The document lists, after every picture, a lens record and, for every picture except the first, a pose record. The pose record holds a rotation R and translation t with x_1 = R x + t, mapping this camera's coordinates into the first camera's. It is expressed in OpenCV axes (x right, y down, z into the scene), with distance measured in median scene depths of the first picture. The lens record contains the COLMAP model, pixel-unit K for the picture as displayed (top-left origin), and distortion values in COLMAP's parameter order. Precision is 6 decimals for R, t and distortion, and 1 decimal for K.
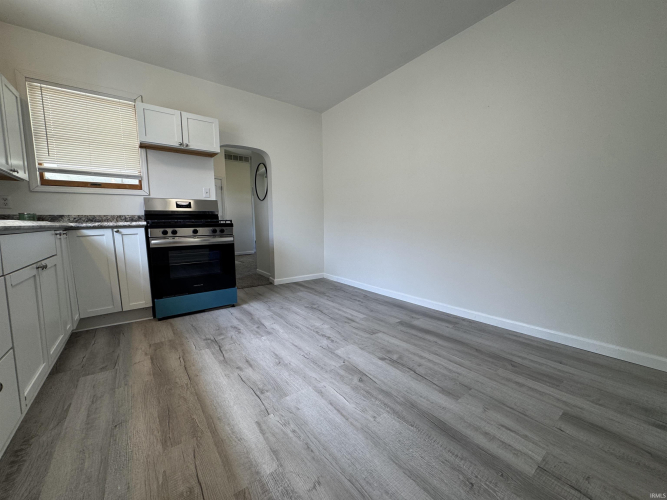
lens RADIAL K [[265.1, 0, 333.7], [0, 265.1, 250.0], [0, 0, 1]] dist [-0.001839, 0.000141]
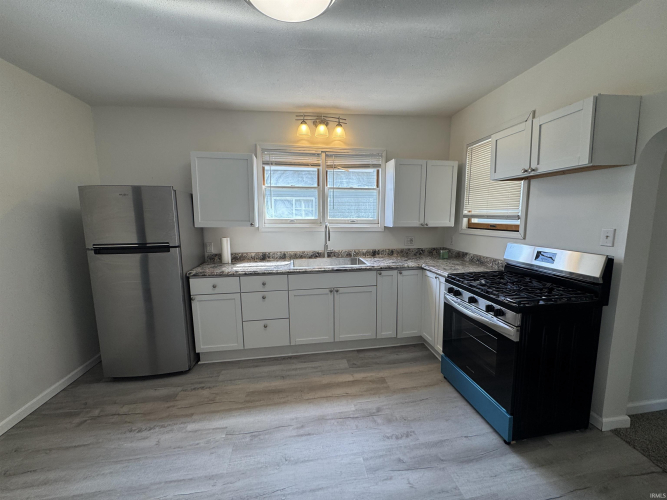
lens RADIAL K [[265.1, 0, 334.3], [0, 265.1, 250.1], [0, 0, 1]] dist [-0.001839, 0.000141]
pose [[-0.474244, 0.133578, -0.870201, 0.332454], [-0.076317, 0.978465, 0.191788, -0.376023], [0.877079, 0.157366, -0.453837, 1.157243]]
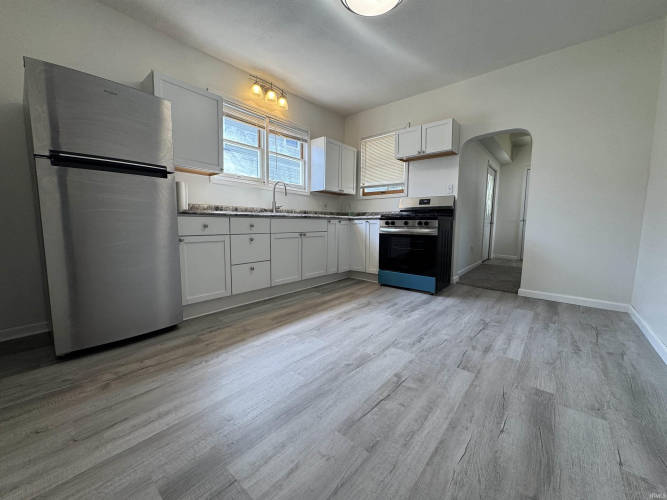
lens RADIAL K [[265.1, 0, 333.6], [0, 265.1, 249.4], [0, 0, 1]] dist [-0.001839, 0.000141]
pose [[0.216659, 0.111699, -0.969836, 0.735093], [-0.110395, 0.989864, 0.089343, -0.025909], [0.969985, 0.087708, 0.226794, 0.477297]]
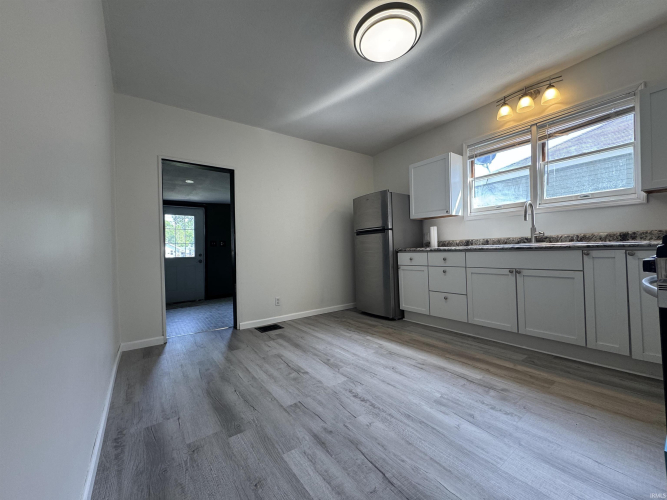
lens RADIAL K [[265.1, 0, 334.6], [0, 265.1, 250.1], [0, 0, 1]] dist [-0.001839, 0.000141]
pose [[-0.998871, 0.042930, 0.020316, 0.009173], [0.044743, 0.994048, 0.099334, -0.187389], [-0.015931, 0.100131, -0.994847, 1.710942]]
